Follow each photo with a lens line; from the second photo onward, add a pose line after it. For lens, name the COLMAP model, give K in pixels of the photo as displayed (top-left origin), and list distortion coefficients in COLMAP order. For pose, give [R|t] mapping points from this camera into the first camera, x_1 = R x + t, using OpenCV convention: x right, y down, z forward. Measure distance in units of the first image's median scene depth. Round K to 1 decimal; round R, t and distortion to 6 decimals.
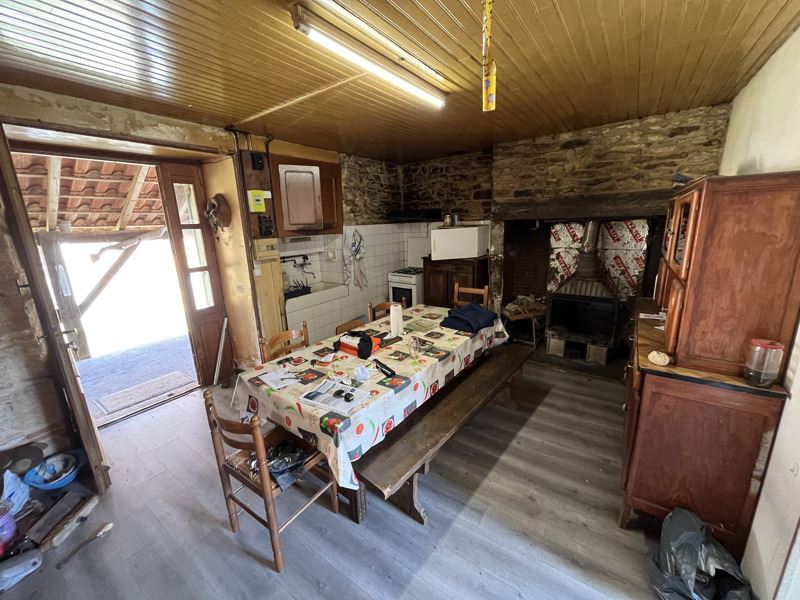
lens RADIAL K [[327.5, 0, 395.5], [0, 327.5, 300.4], [0, 0, 1]] dist [-0.001677, 0.000035]
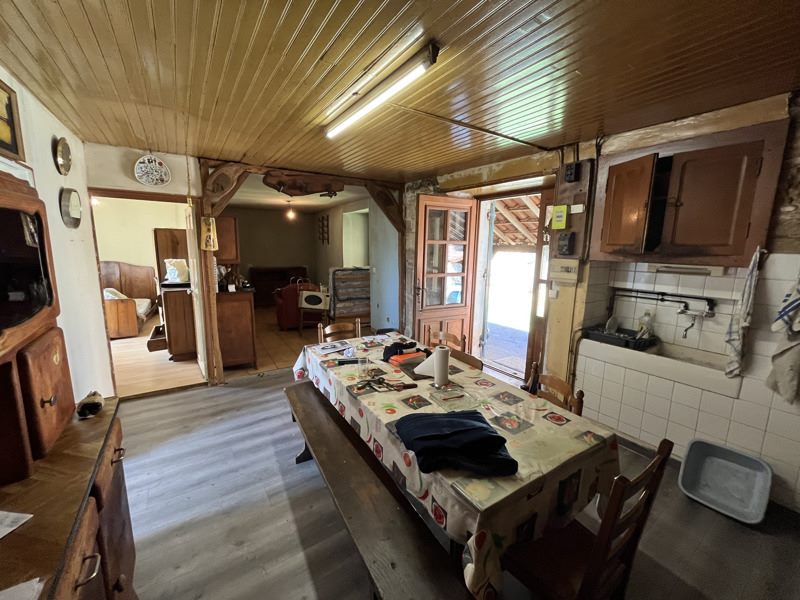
lens RADIAL K [[327.5, 0, 394.8], [0, 327.5, 297.5], [0, 0, 1]] dist [-0.001677, 0.000035]
pose [[-0.361813, 0.177809, -0.915137, 0.743181], [-0.229032, 0.934603, 0.272143, -0.284058], [0.903679, 0.308061, -0.297427, 1.108779]]
